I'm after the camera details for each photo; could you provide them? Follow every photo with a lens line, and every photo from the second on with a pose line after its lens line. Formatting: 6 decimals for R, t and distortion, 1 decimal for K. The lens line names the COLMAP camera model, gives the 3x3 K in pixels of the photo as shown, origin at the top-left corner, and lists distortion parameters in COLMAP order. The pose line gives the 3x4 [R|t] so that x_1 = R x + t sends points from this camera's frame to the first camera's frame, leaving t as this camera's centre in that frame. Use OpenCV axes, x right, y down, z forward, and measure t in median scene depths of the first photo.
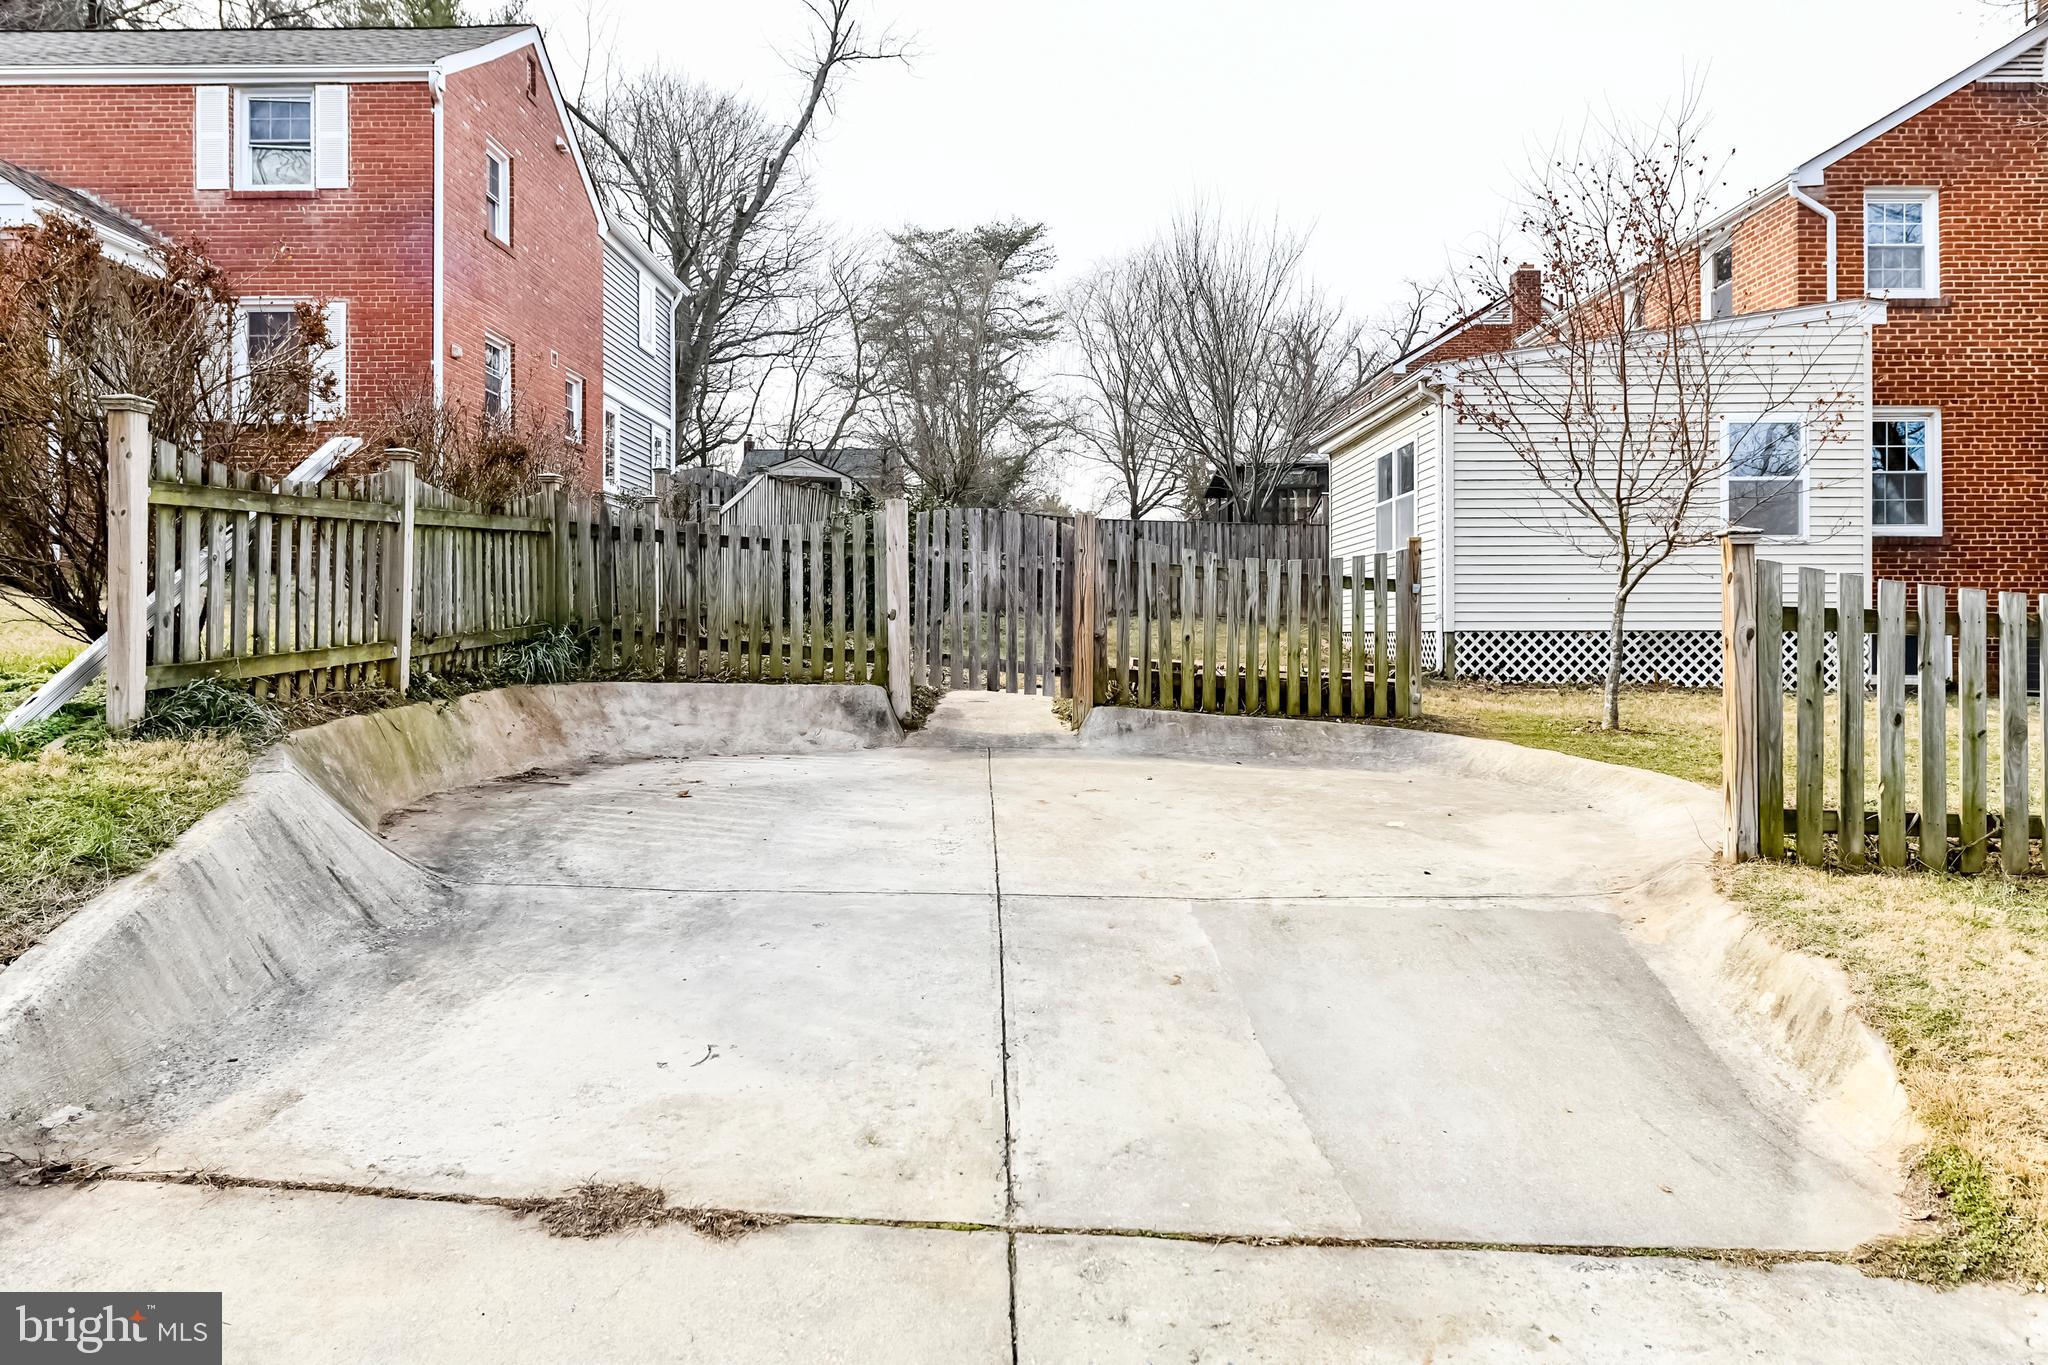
lens RADIAL K [[1352.8, 0, 993.8], [0, 1352.8, 640.4], [0, 0, 1]] dist [-0.000989, -0.004684]
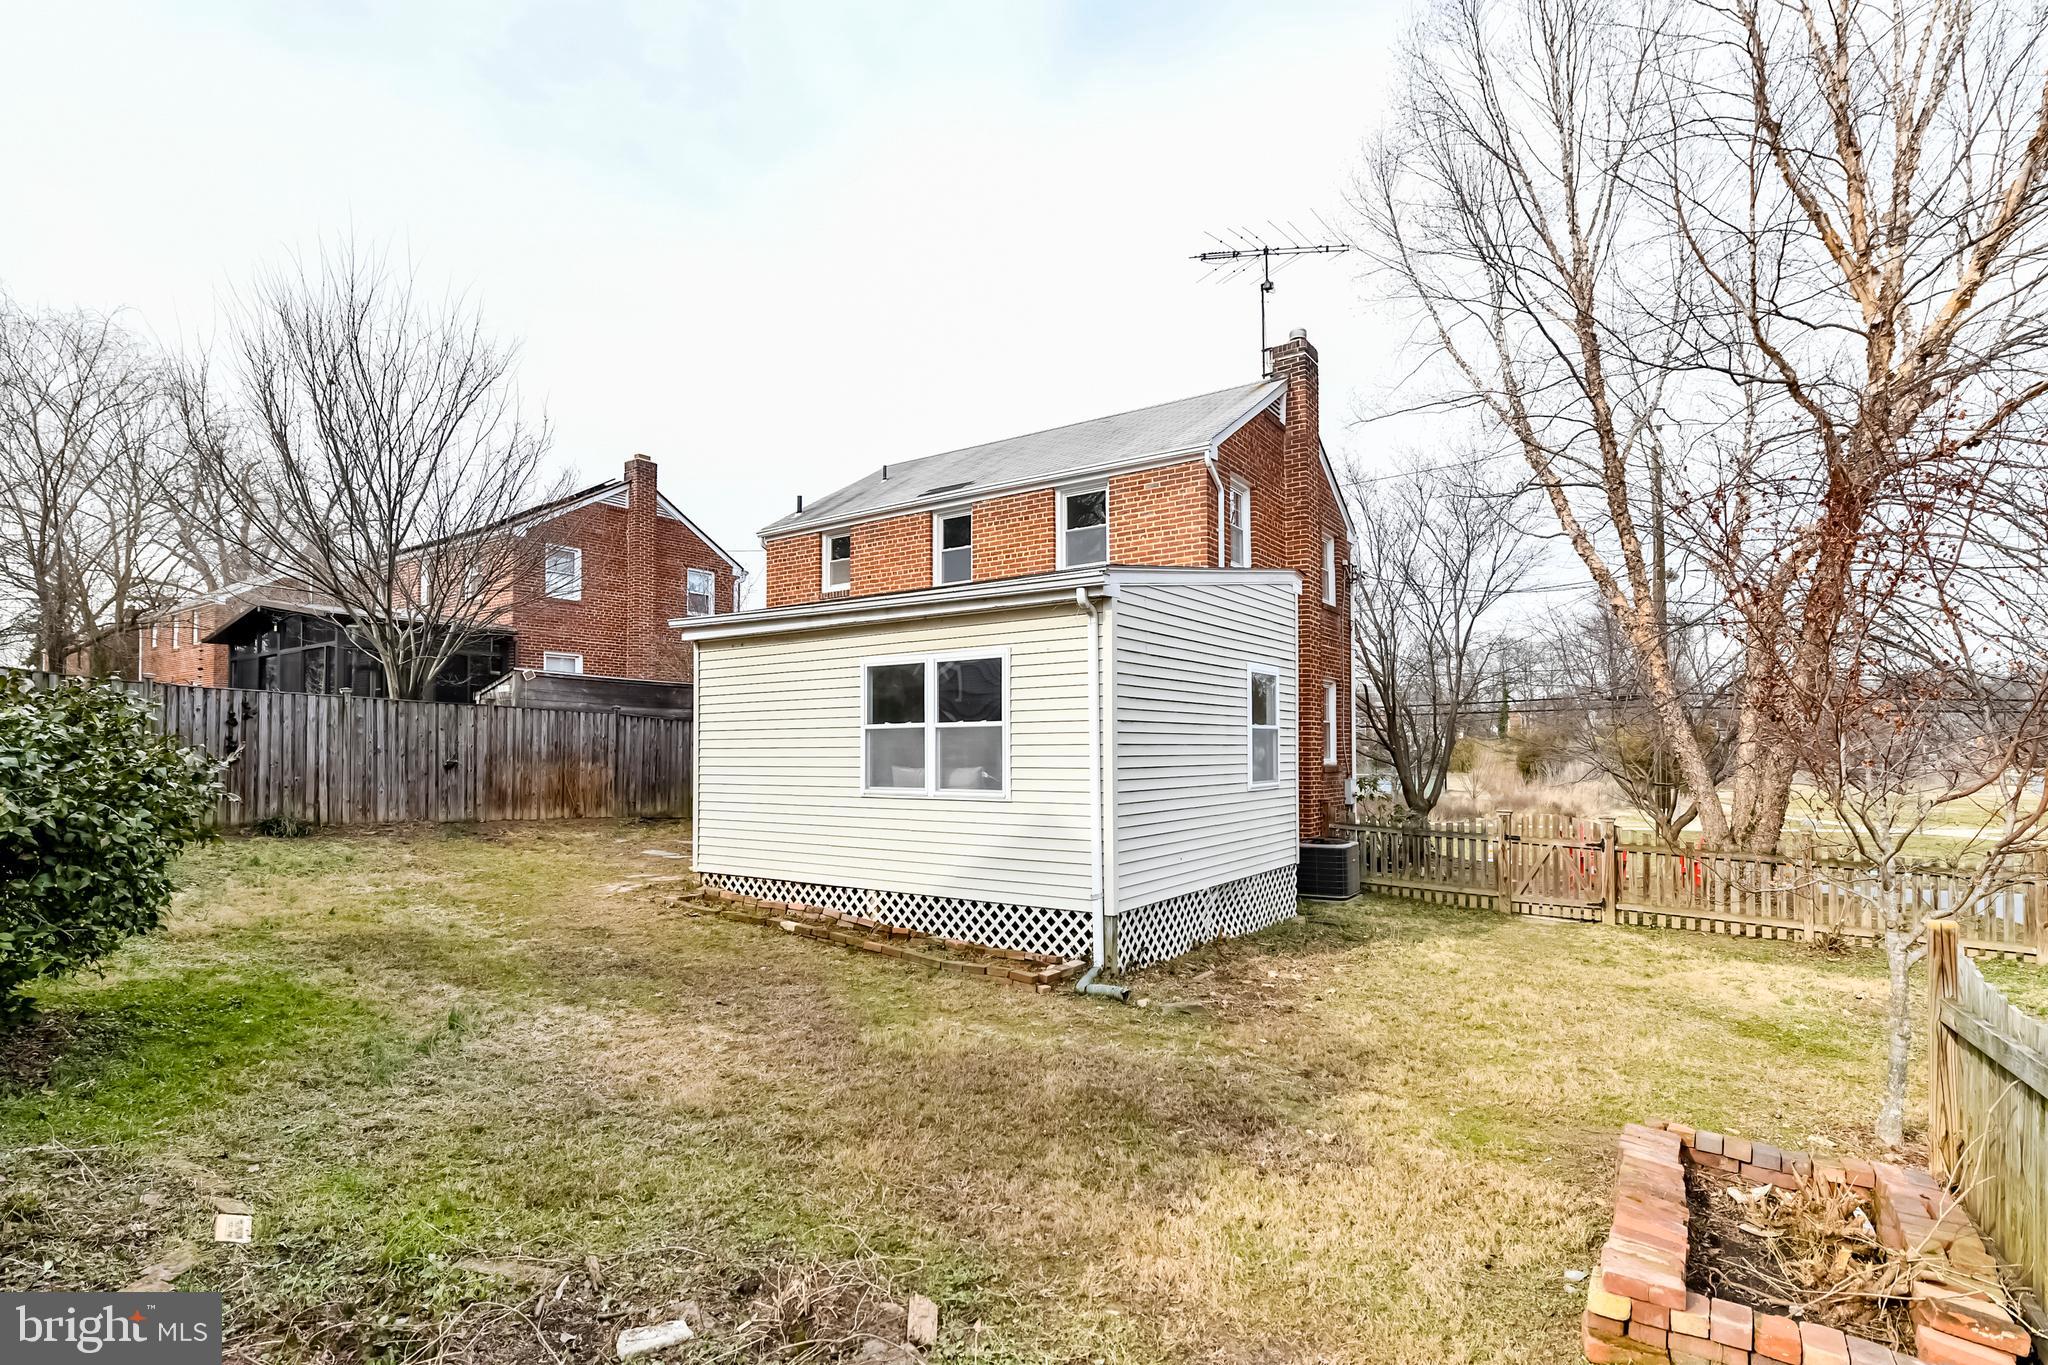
lens RADIAL K [[988.6, 0, 1044.7], [0, 988.6, 727.9], [0, 0, 1]] dist [-0.012807, -0.000683]
pose [[0.538529, 0.019197, 0.842388, -0.060402], [0.005591, 0.999637, -0.026355, -0.036219], [-0.842588, 0.018903, 0.538226, 0.265029]]
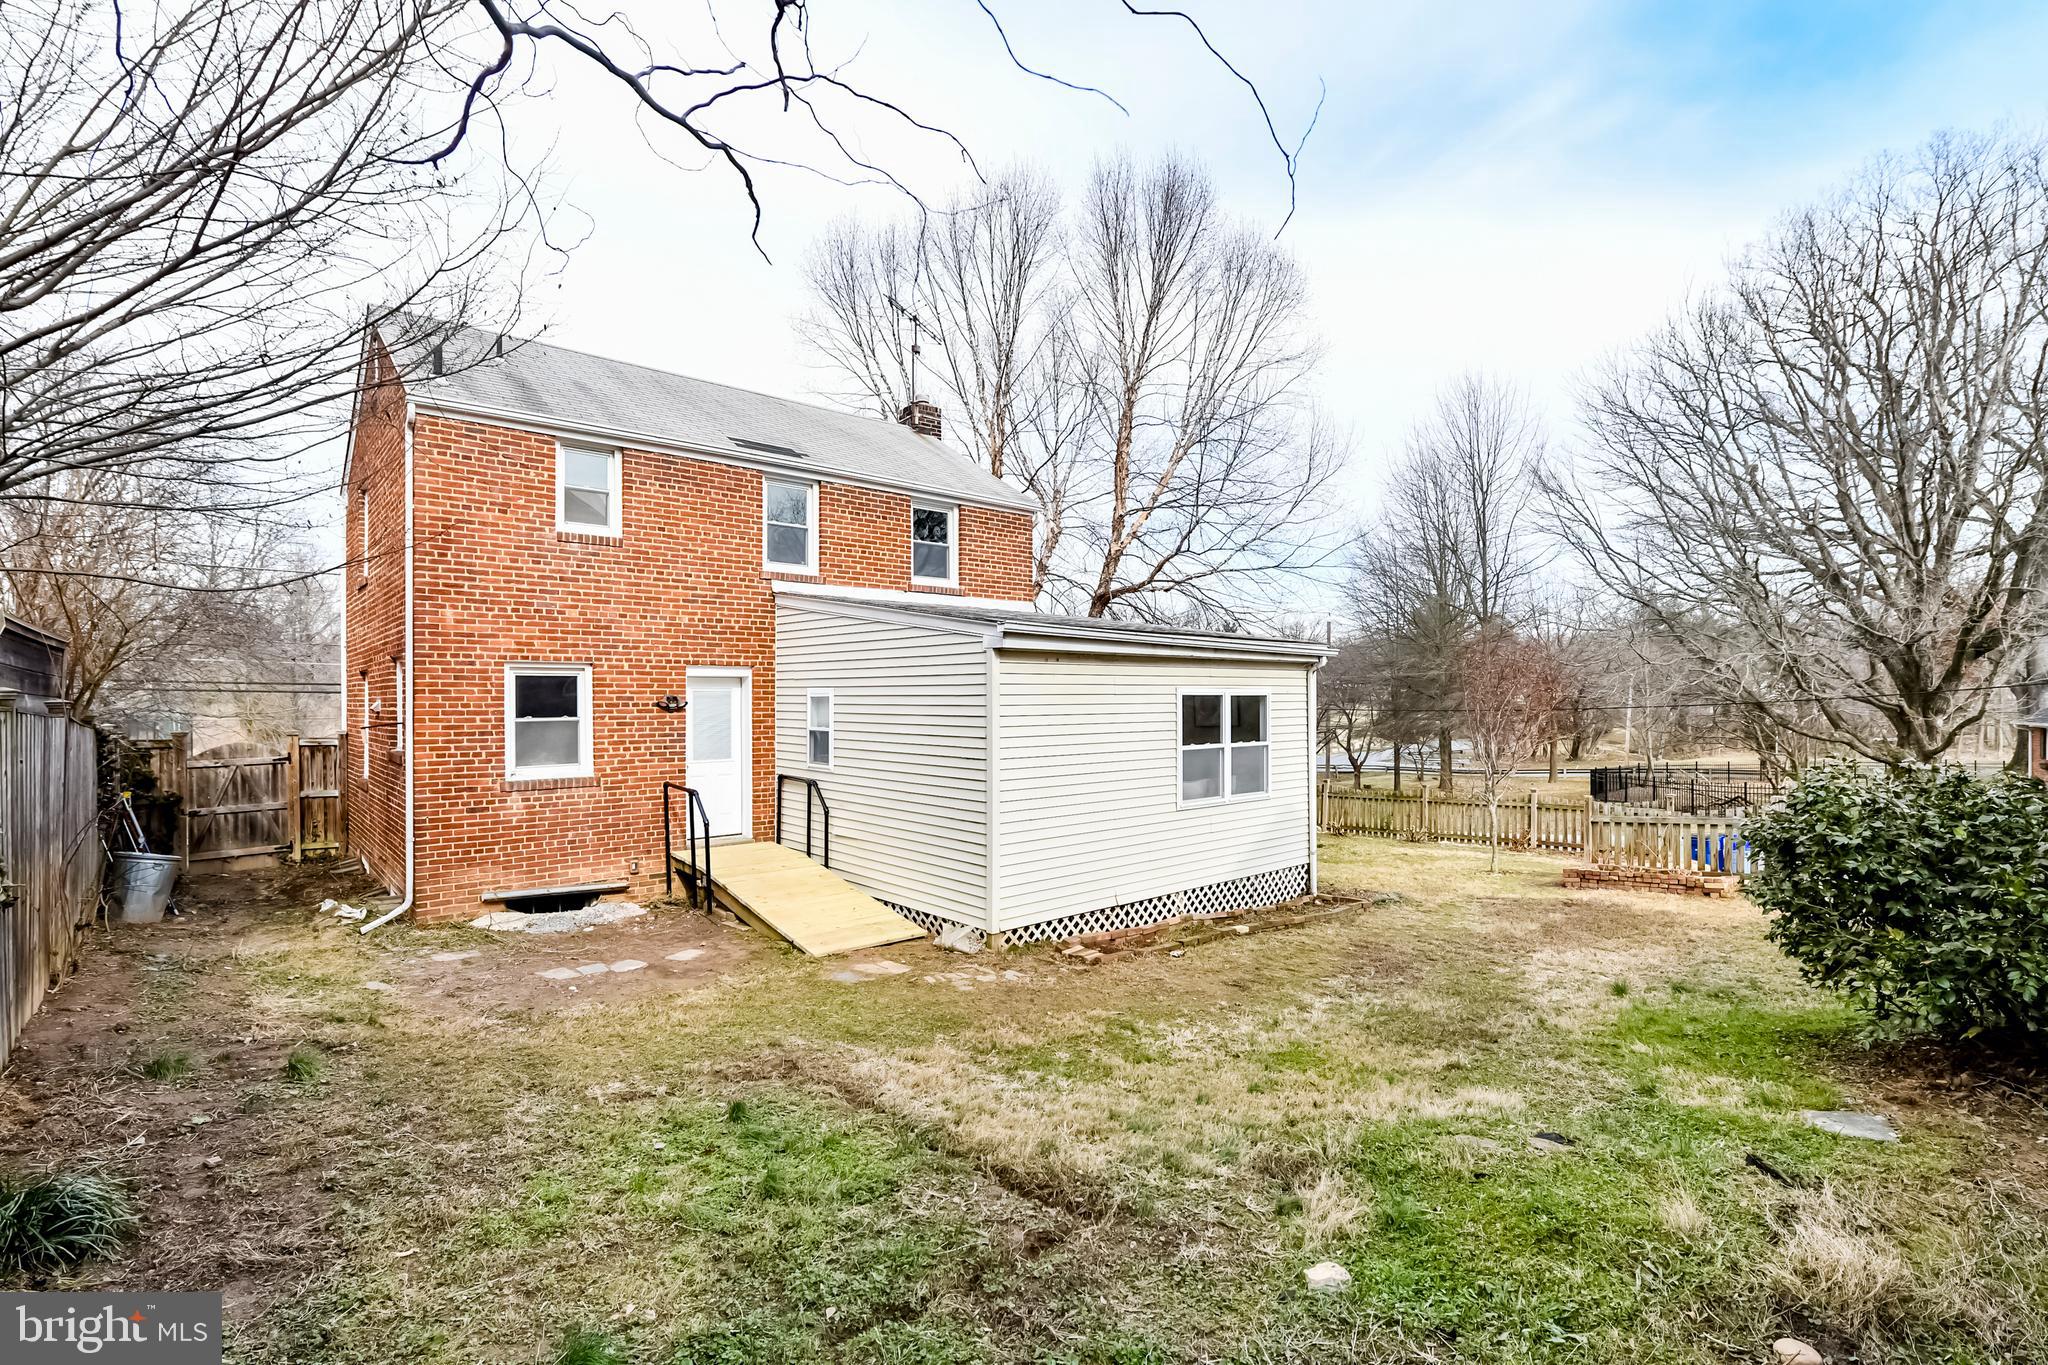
lens RADIAL K [[917.4, 0, 1023.2], [0, 917.4, 687.5], [0, 0, 1]] dist [-0.001380, -0.000034]
pose [[-0.684640, 0.009397, 0.728821, -0.034656], [0.007292, 0.999955, -0.006043, -0.058988], [-0.728845, 0.001177, -0.684677, 0.644219]]
